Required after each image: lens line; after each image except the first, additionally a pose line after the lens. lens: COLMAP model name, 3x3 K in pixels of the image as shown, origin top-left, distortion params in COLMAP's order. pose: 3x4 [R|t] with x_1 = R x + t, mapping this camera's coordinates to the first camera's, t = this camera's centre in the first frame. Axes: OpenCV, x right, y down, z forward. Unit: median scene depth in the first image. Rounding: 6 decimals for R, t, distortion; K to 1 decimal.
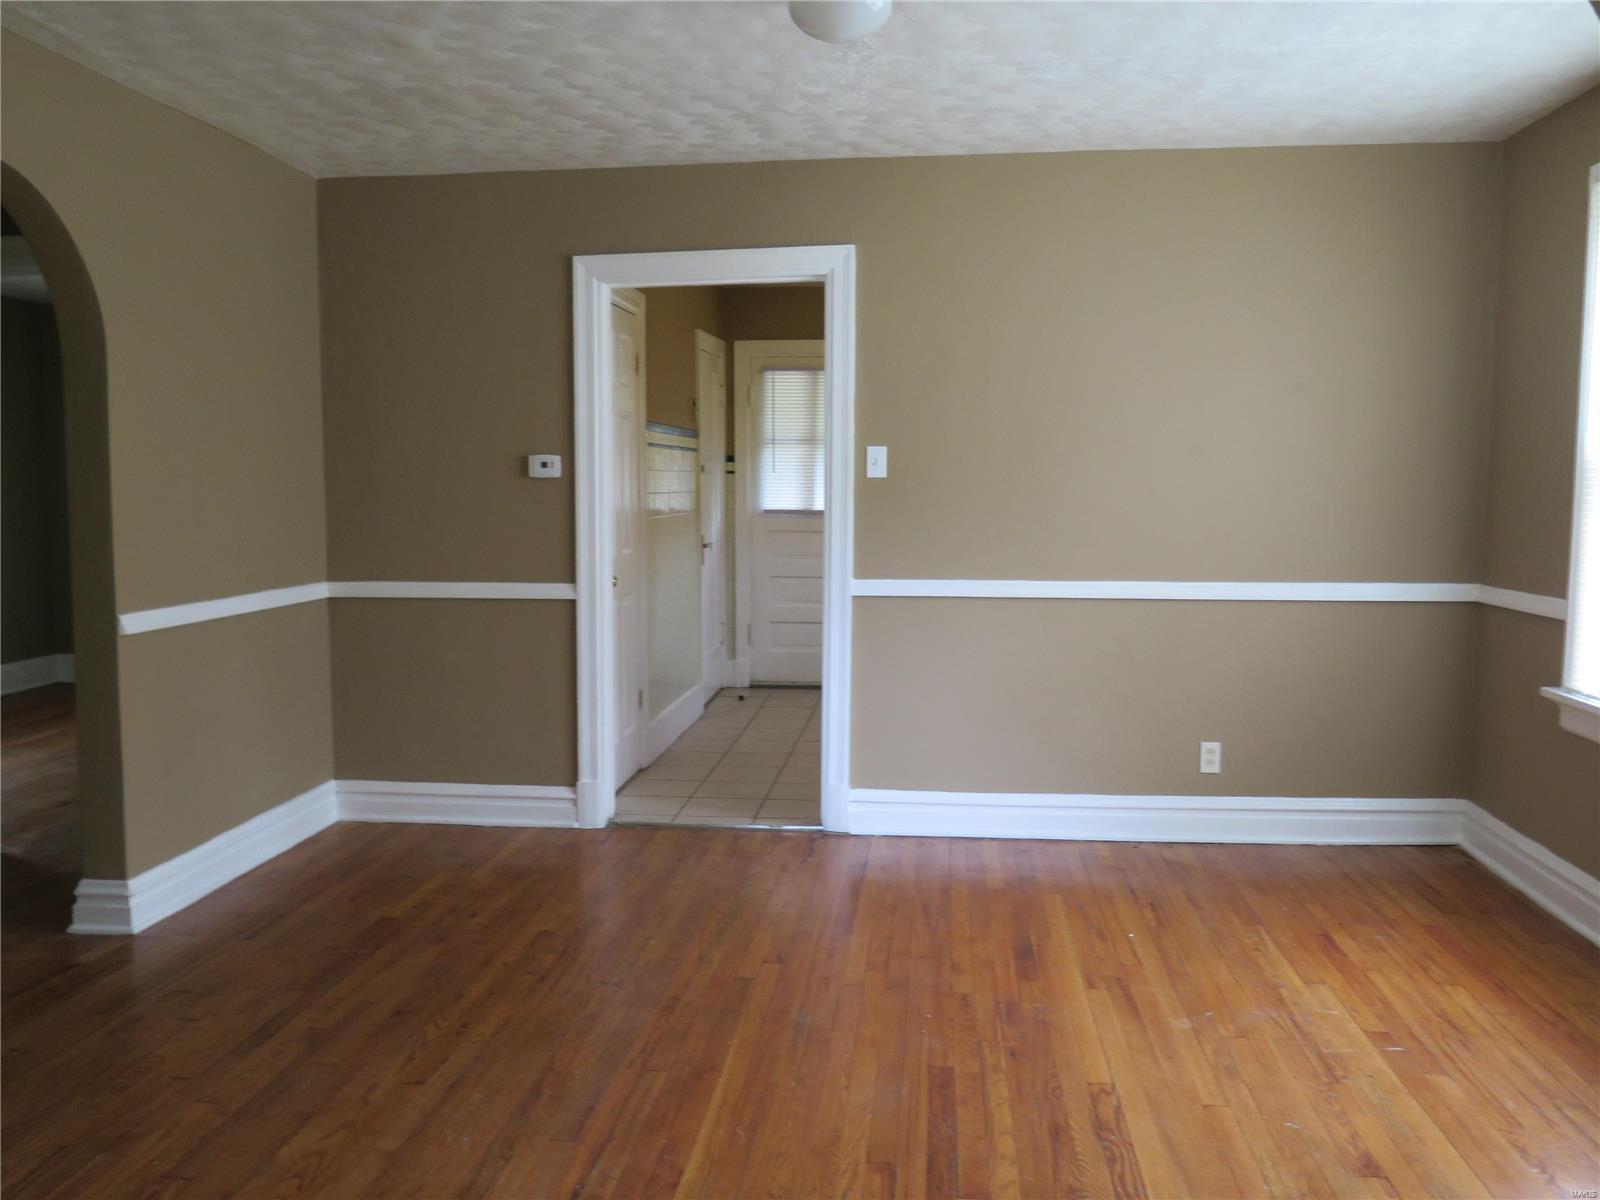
lens RADIAL K [[1341.2, 0, 786.6], [0, 1341.2, 602.4], [0, 0, 1]] dist [-0.015543, -0.002342]
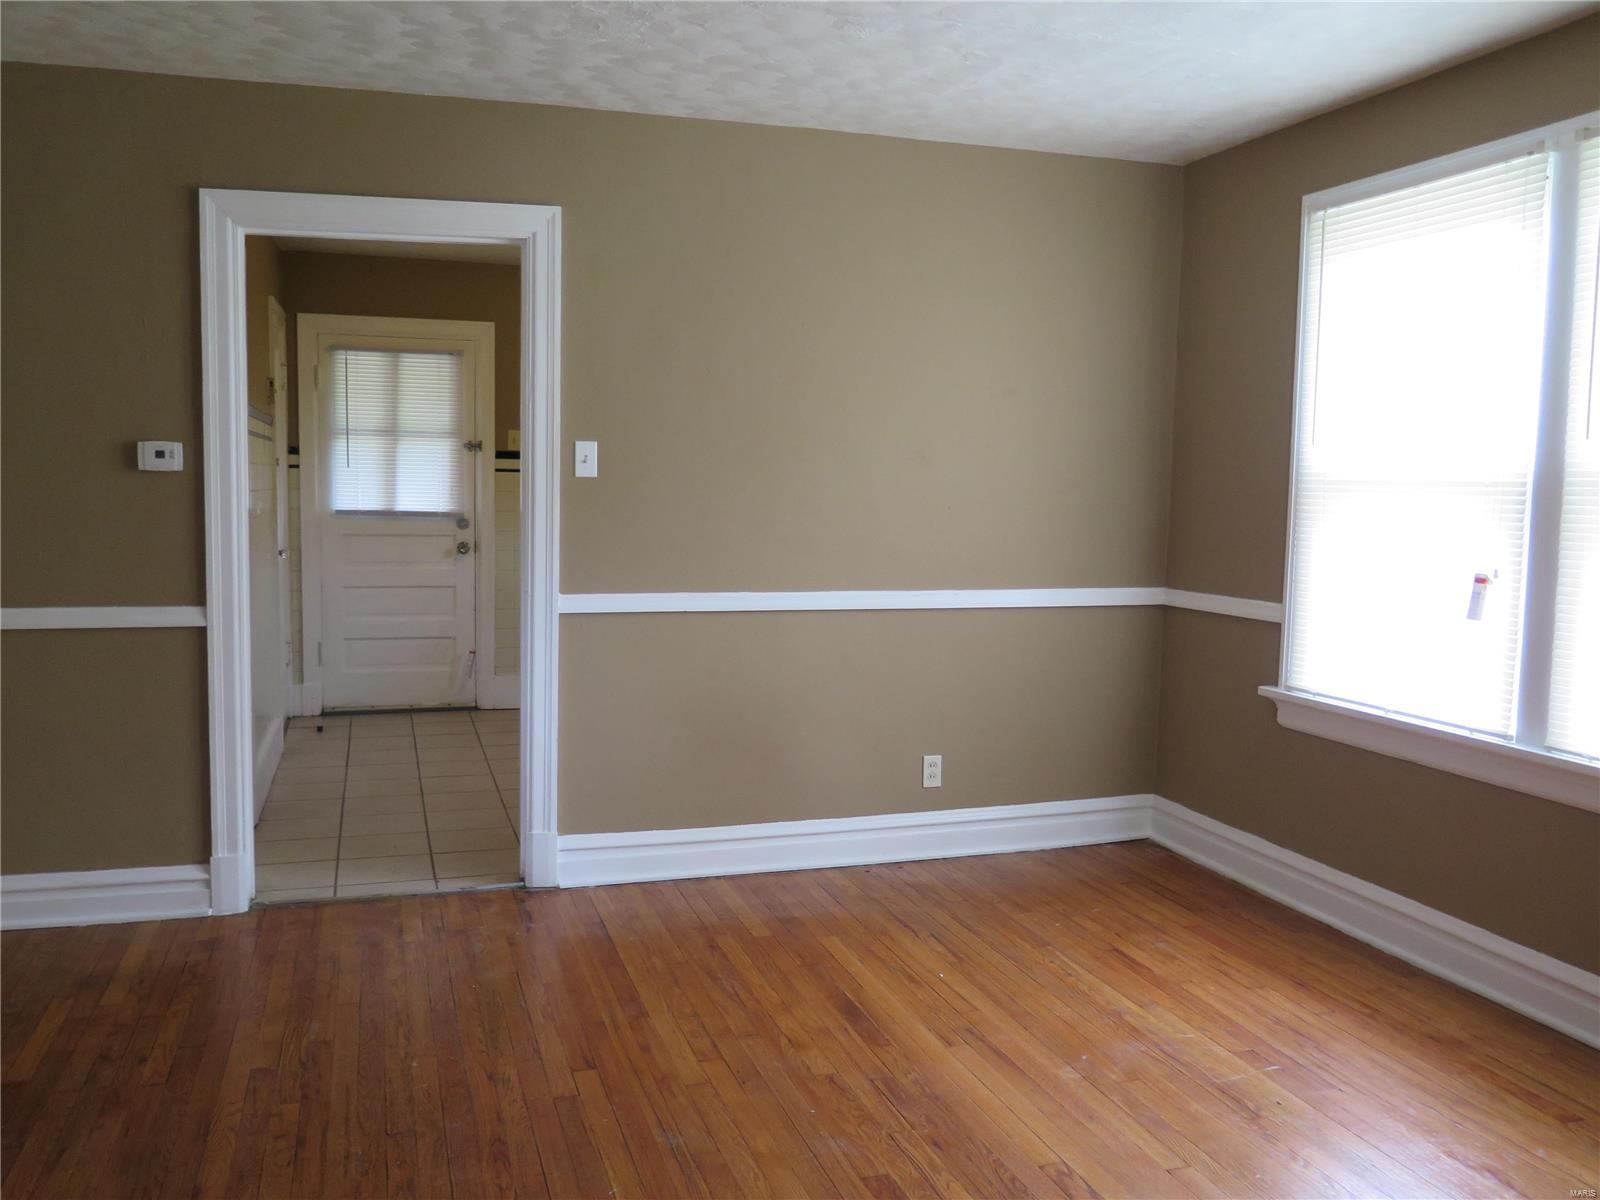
lens RADIAL K [[1341.2, 0, 786.6], [0, 1341.2, 602.4], [0, 0, 1]] dist [-0.015543, -0.002342]
pose [[0.916335, -0.022031, 0.399807, -0.166105], [0.021262, 0.999754, 0.006358, -0.014725], [-0.399848, 0.002675, 0.916577, 0.152240]]
